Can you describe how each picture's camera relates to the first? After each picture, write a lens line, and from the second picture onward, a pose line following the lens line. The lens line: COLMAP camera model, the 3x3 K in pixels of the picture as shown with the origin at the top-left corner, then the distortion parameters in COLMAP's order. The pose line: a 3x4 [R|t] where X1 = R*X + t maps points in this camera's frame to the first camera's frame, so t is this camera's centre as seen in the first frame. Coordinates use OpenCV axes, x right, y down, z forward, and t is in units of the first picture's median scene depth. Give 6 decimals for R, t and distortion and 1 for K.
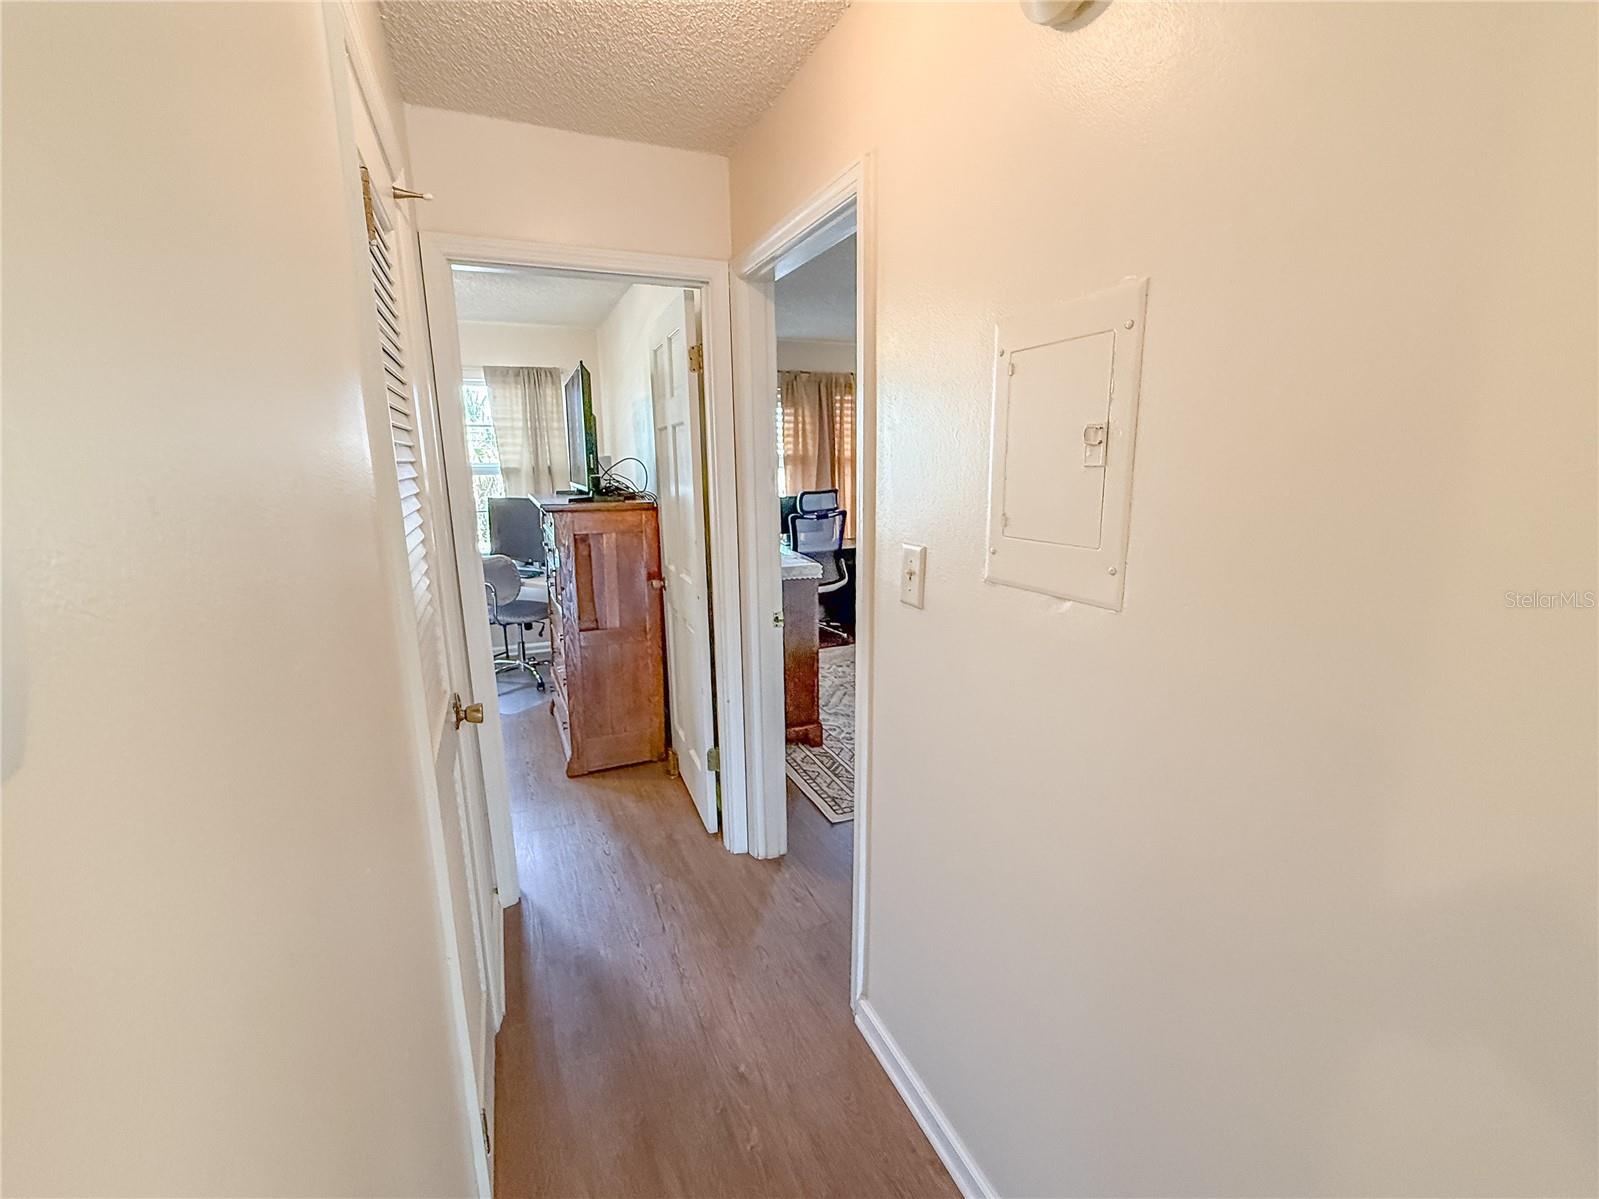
lens RADIAL K [[701.9, 0, 818.5], [0, 701.9, 601.2], [0, 0, 1]] dist [0.000639, 0.000055]
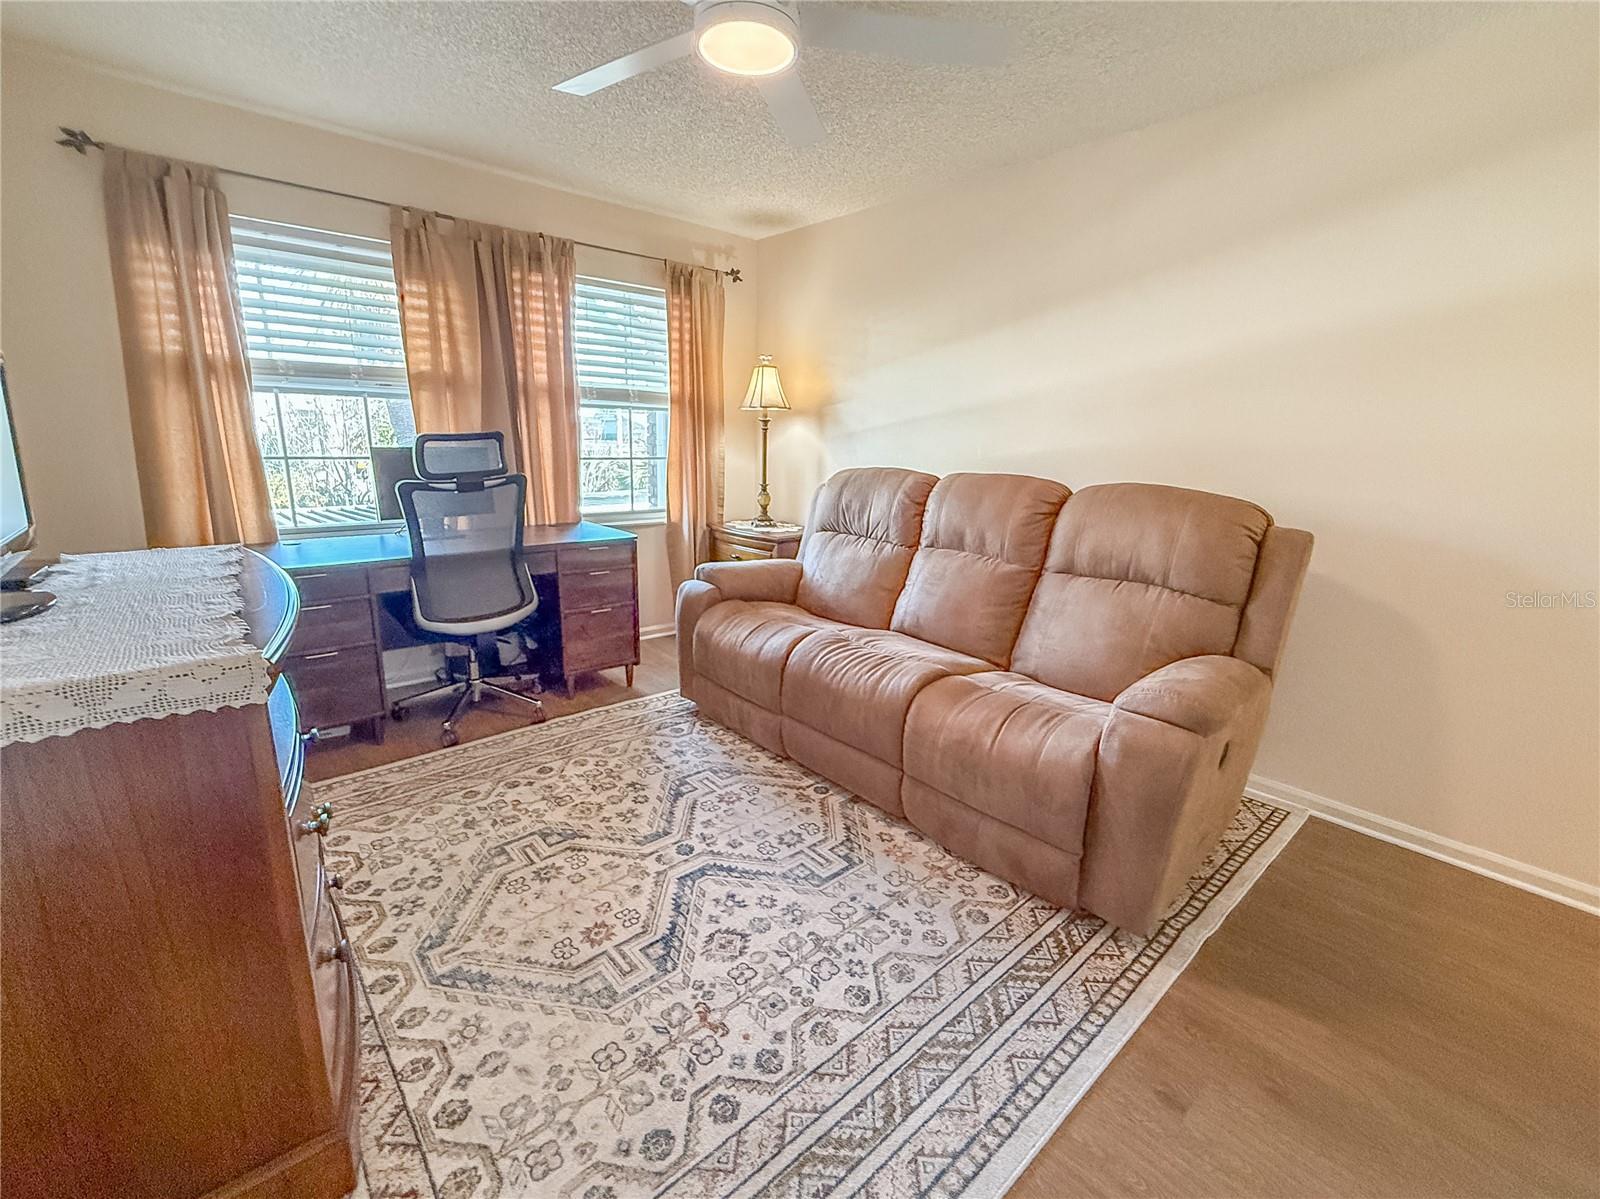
lens RADIAL K [[688.5, 0, 797.9], [0, 688.5, 600.5], [0, 0, 1]] dist [-0.001743, 0.000195]
pose [[0.955201, -0.036729, 0.293670, 0.073487], [0.024663, 0.998697, 0.044687, -0.048357], [-0.294929, -0.035443, 0.954862, 0.401215]]
